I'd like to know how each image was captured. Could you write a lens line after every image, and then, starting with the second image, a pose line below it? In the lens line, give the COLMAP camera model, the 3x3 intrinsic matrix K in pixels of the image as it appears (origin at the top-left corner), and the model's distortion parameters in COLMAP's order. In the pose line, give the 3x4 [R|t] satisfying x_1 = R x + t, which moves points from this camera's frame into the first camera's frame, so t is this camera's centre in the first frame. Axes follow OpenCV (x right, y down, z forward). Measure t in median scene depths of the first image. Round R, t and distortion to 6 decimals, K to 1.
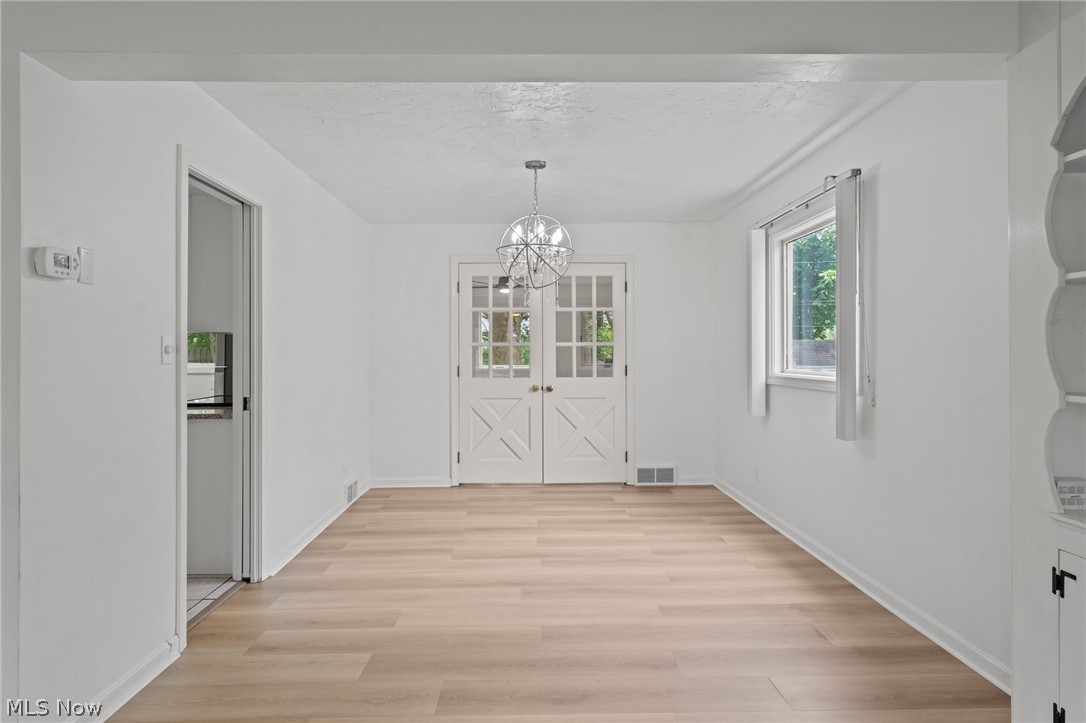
lens RADIAL K [[650.9, 0, 562.3], [0, 650.9, 349.1], [0, 0, 1]] dist [0.000866, 0.002678]
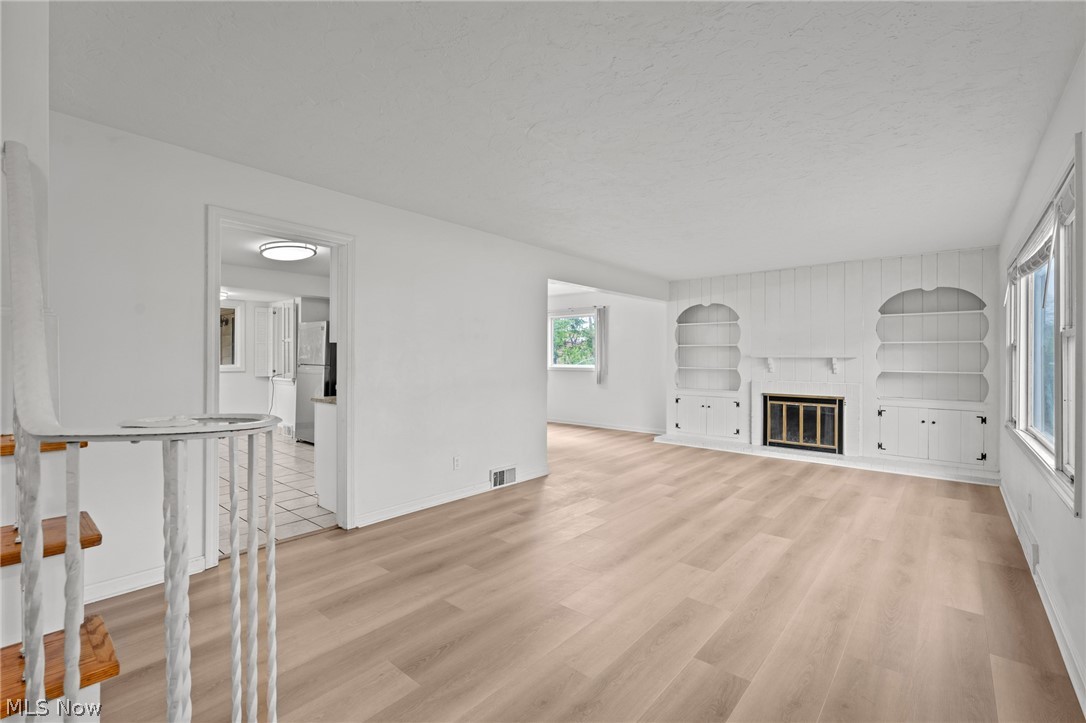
lens RADIAL K [[477.0, 0, 542.3], [0, 477.0, 358.5], [0, 0, 1]] dist [-0.000767, -0.000735]
pose [[0.683842, 0.003131, 0.729624, -1.358778], [-0.006806, 0.999975, 0.002087, -0.002428], [-0.729599, -0.006393, 0.683846, -0.430247]]
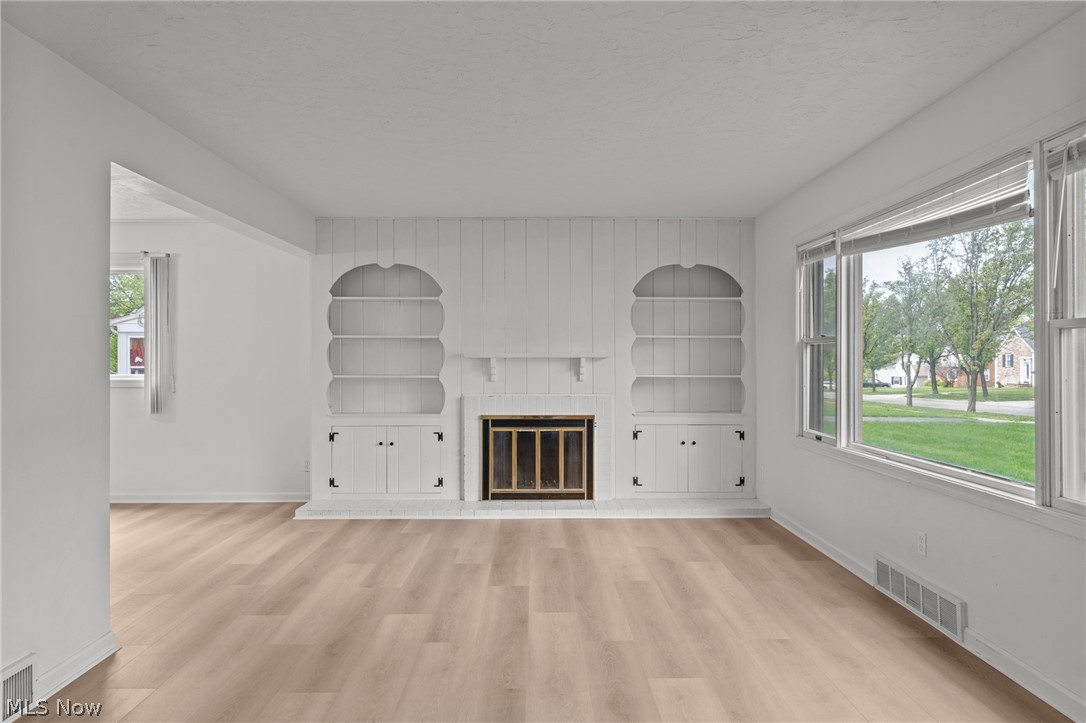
lens RADIAL K [[723.4, 0, 545.1], [0, 723.4, 361.7], [0, 0, 1]] dist [0.006276, 0.005887]
pose [[0.026704, -0.001596, 0.999642, -1.172210], [-0.001610, 0.999997, 0.001639, -0.001689], [-0.999642, -0.001653, 0.026701, -0.040106]]
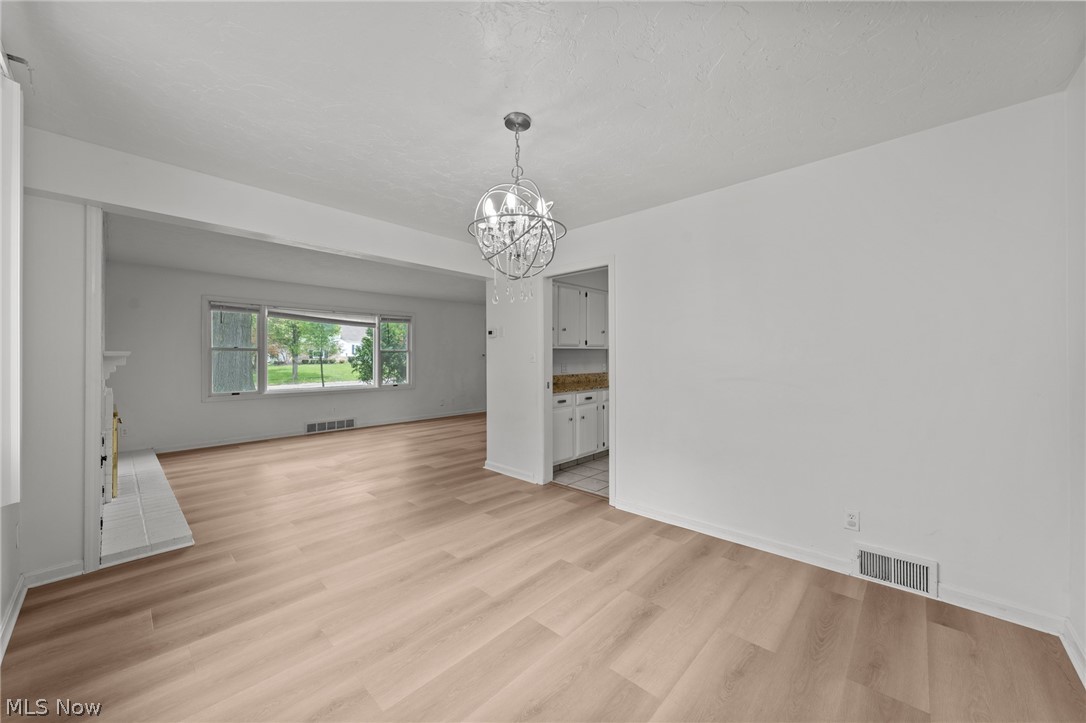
lens RADIAL K [[391.1, 0, 532.4], [0, 391.1, 370.0], [0, 0, 1]] dist [0.001934, -0.000321]
pose [[-0.729107, 0.021400, -0.684065, 0.264299], [0.004431, 0.999638, 0.026550, 0.007535], [0.684385, 0.016327, -0.728938, 1.343541]]
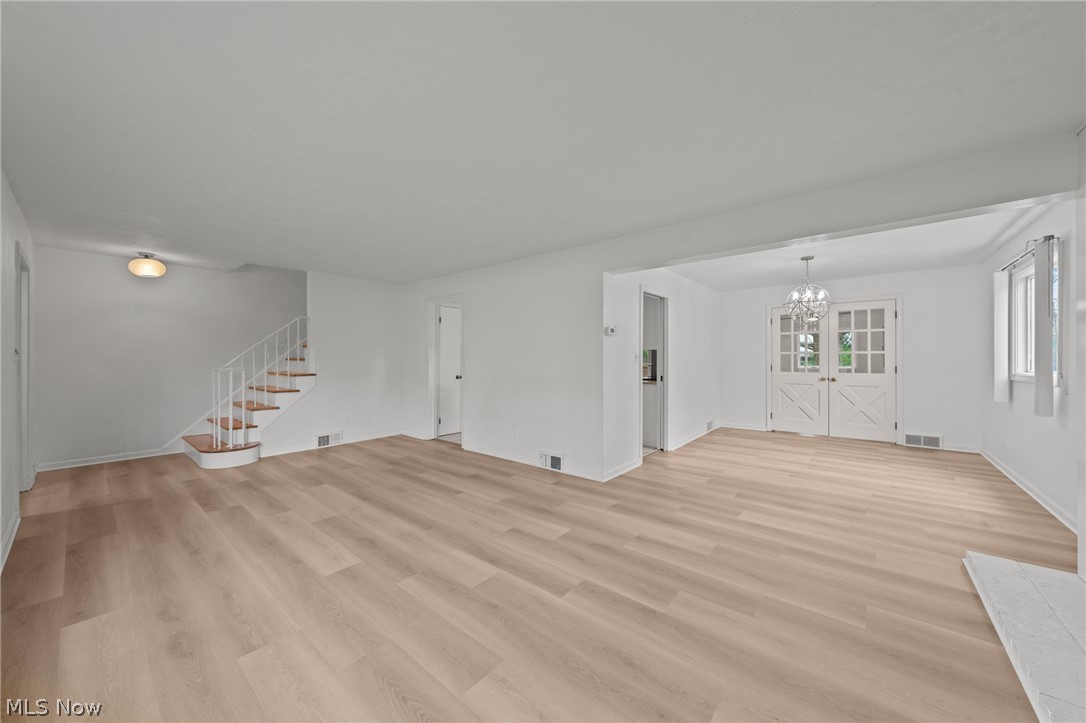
lens RADIAL K [[391.1, 0, 539.0], [0, 391.1, 362.3], [0, 0, 1]] dist [0.001934, -0.000321]
pose [[0.733967, 0.007909, -0.679139, 0.168277], [0.003664, 0.999872, 0.015605, -0.002033], [0.679175, -0.013942, 0.733844, -0.381195]]
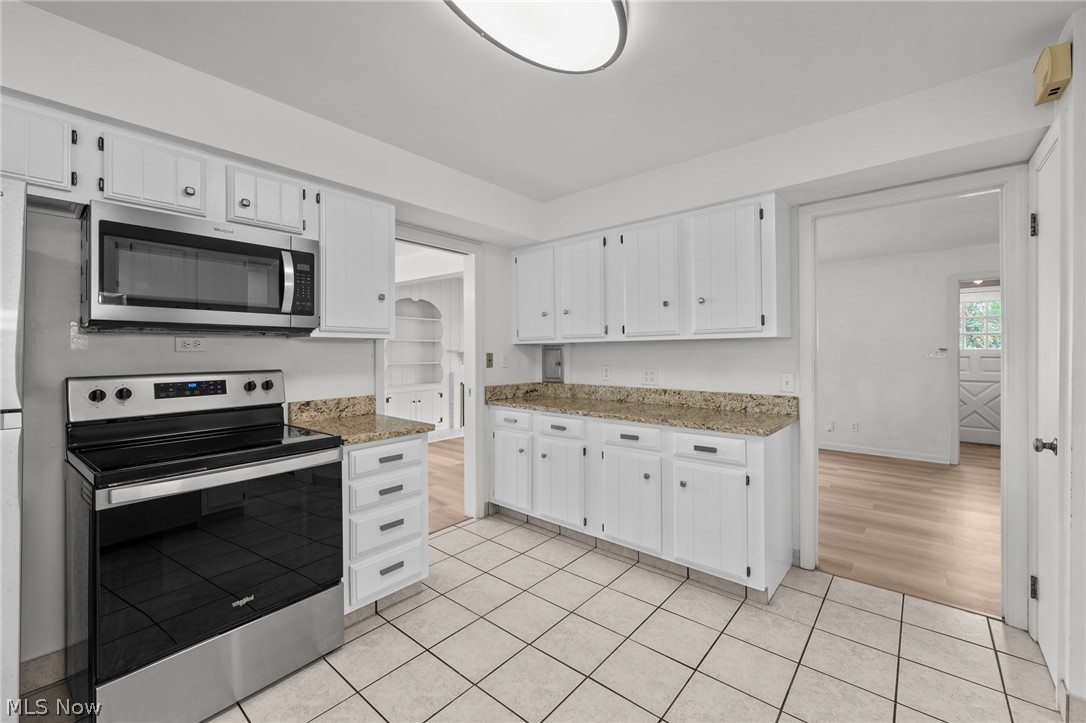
lens RADIAL K [[438.2, 0, 550.2], [0, 438.2, 352.1], [0, 0, 1]] dist [0.000437, -0.000660]
pose [[-0.725928, -0.000010, 0.687771, -1.133840], [-0.000994, 0.999999, -0.001034, -0.006922], [-0.687770, -0.001434, -0.725927, 1.177454]]
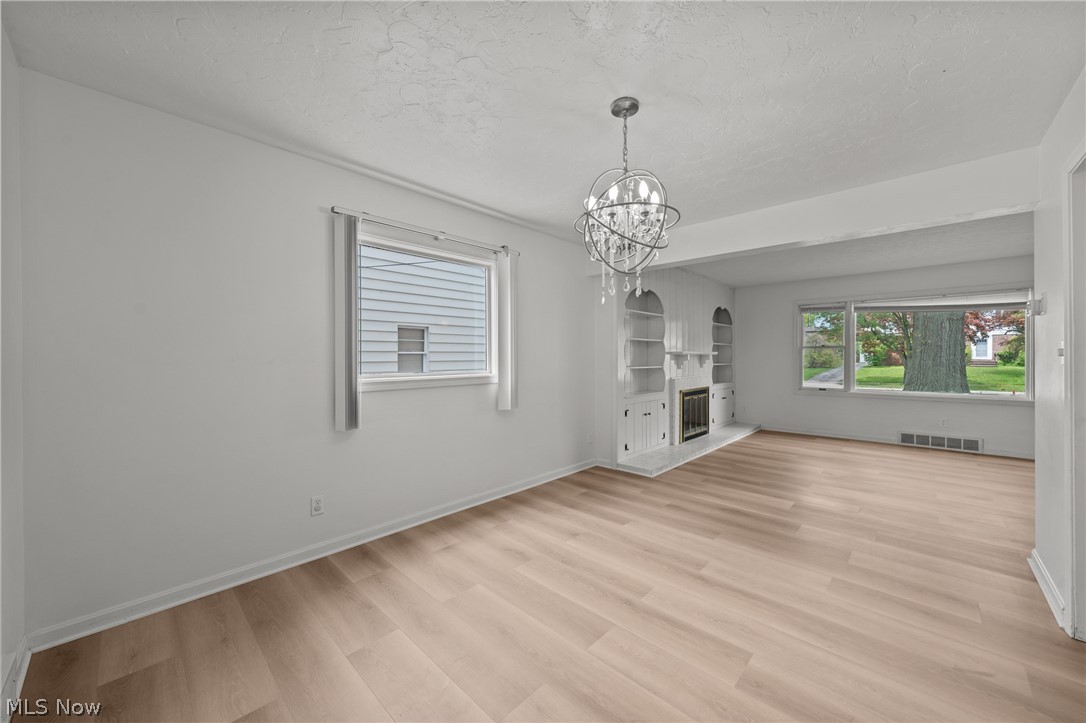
lens RADIAL K [[391.1, 0, 552.4], [0, 391.1, 360.5], [0, 0, 1]] dist [0.001934, -0.000321]
pose [[-0.692297, 0.005625, 0.721591, -0.306928], [0.005605, 0.999981, -0.002417, 0.013343], [-0.721591, 0.002371, -0.692315, 1.363854]]
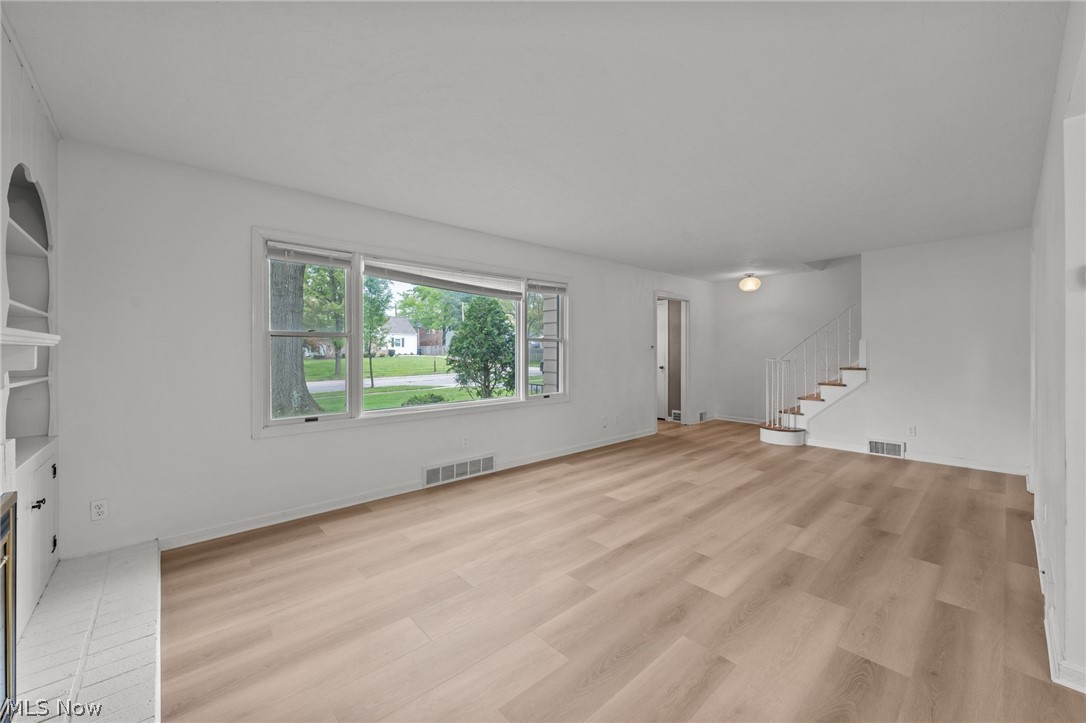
lens RADIAL K [[414.0, 0, 543.4], [0, 414.0, 365.6], [0, 0, 1]] dist [-0.014099, 0.001291]
pose [[-0.772354, 0.025385, -0.634685, 0.232422], [0.007161, 0.999486, 0.031261, 0.001078], [0.635152, 0.019600, -0.772139, 0.434761]]
